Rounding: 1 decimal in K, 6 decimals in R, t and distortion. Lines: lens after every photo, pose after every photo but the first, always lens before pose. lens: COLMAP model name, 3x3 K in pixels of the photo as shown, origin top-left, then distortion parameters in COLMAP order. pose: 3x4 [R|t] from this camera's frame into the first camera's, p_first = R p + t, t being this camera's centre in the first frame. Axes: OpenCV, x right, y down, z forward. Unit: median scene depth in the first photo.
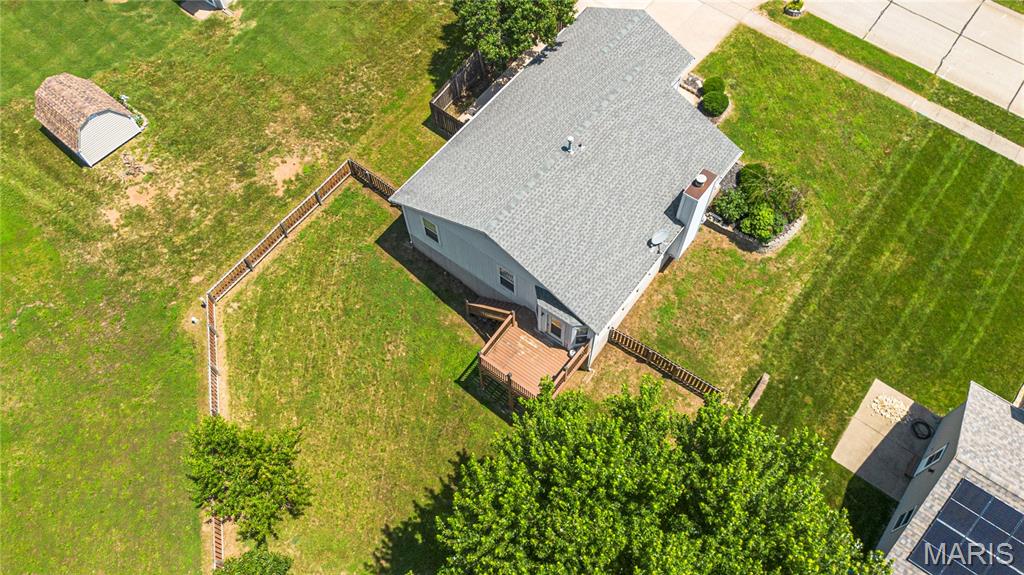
lens RADIAL K [[726.0, 0, 513.1], [0, 726.0, 289.7], [0, 0, 1]] dist [0.070766, -0.074175]
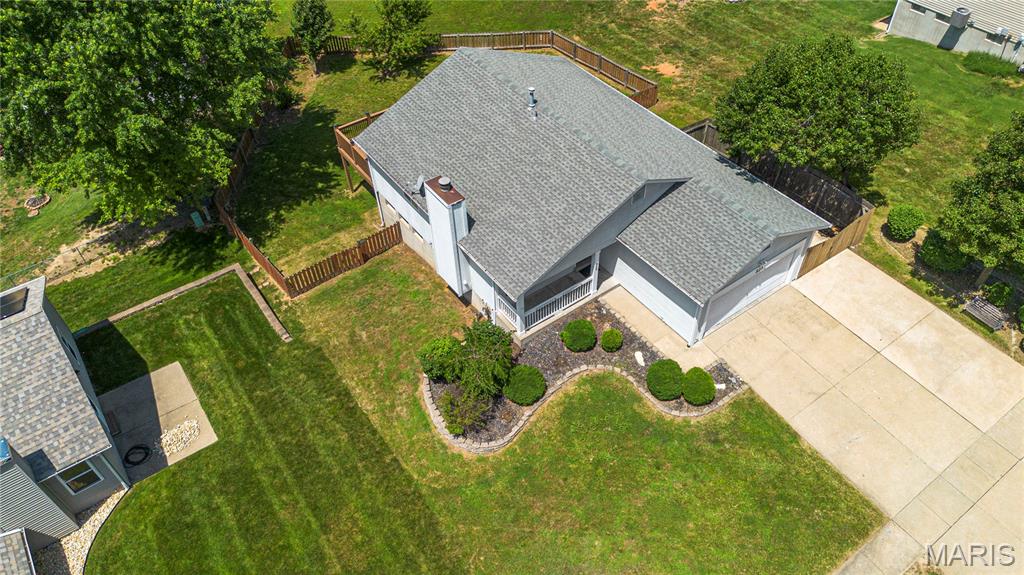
lens RADIAL K [[726.0, 0, 513.1], [0, 726.0, 289.7], [0, 0, 1]] dist [0.070766, -0.074175]
pose [[-0.288776, 0.711170, -0.640972, 0.723897], [-0.814310, 0.169638, 0.555087, -0.555231], [0.503495, 0.682246, 0.530126, 0.569533]]
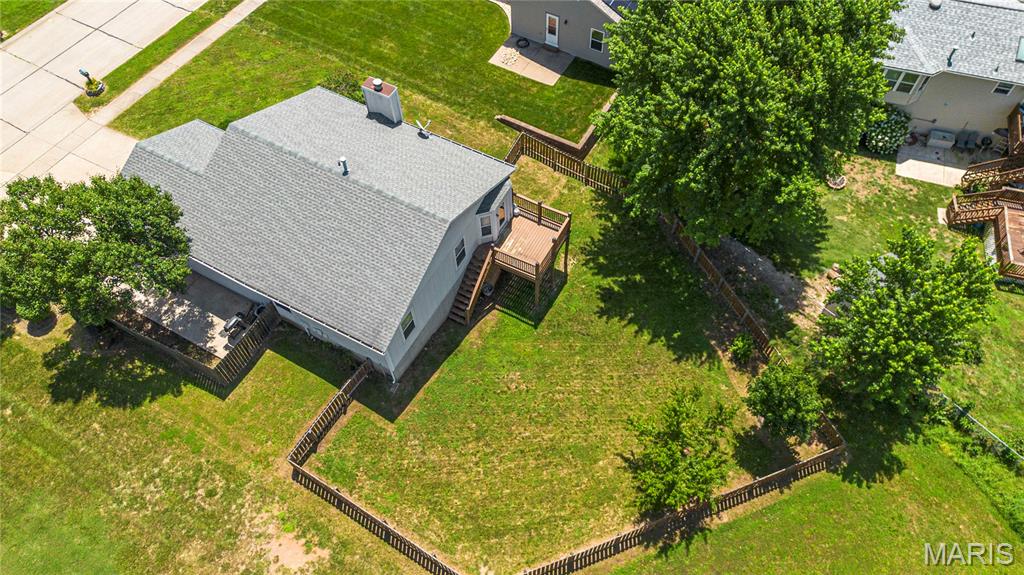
lens RADIAL K [[726.0, 0, 513.1], [0, 726.0, 289.7], [0, 0, 1]] dist [0.070766, -0.074175]
pose [[-0.150640, -0.824327, 0.545704, -0.568842], [0.866279, 0.155889, 0.474616, -0.389694], [-0.476308, 0.544228, 0.690613, 0.231779]]
